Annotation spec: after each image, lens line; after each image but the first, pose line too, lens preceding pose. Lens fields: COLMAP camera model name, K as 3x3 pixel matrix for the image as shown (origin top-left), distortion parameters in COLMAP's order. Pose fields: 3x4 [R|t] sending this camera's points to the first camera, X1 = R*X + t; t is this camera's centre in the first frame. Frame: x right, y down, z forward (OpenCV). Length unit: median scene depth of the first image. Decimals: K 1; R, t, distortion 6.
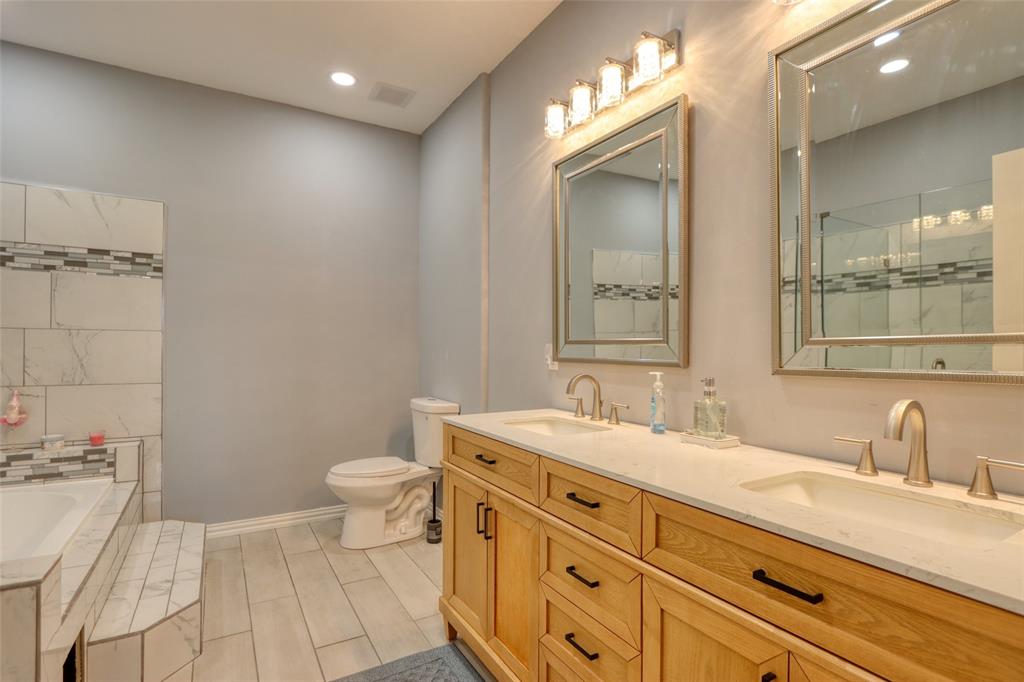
lens RADIAL K [[506.7, 0, 512.1], [0, 506.7, 346.3], [0, 0, 1]] dist [-0.018217, 0.002918]
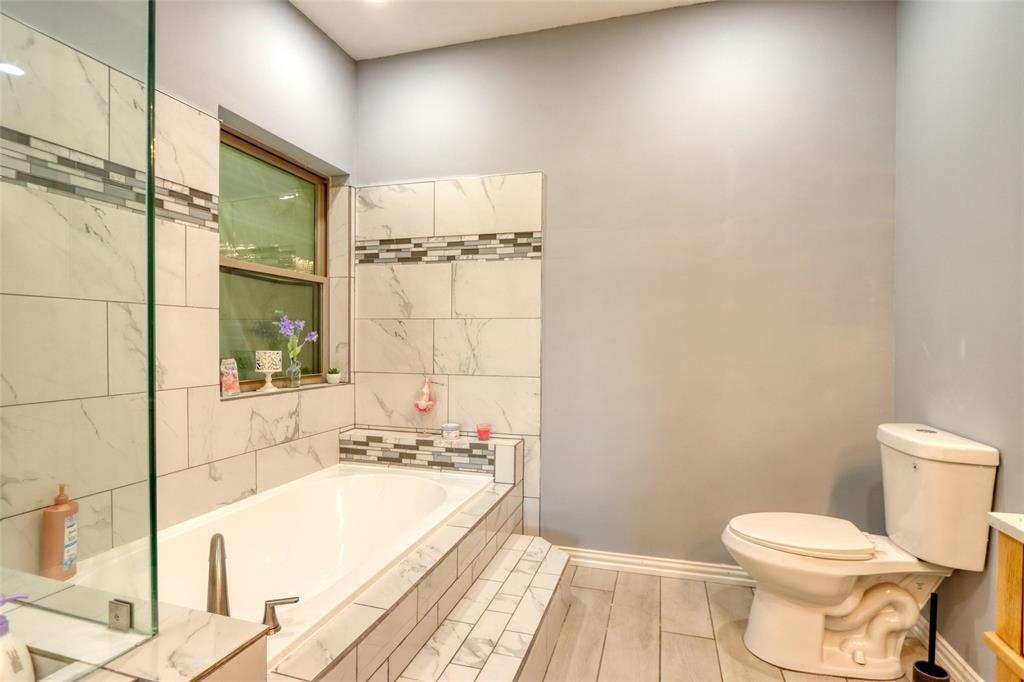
lens RADIAL K [[506.7, 0, 516.3], [0, 506.7, 348.3], [0, 0, 1]] dist [-0.018217, 0.002918]
pose [[0.684485, 0.008649, -0.728976, -0.080921], [0.004092, 0.999868, 0.015706, 0.009320], [0.729015, -0.013734, 0.684360, 0.377301]]
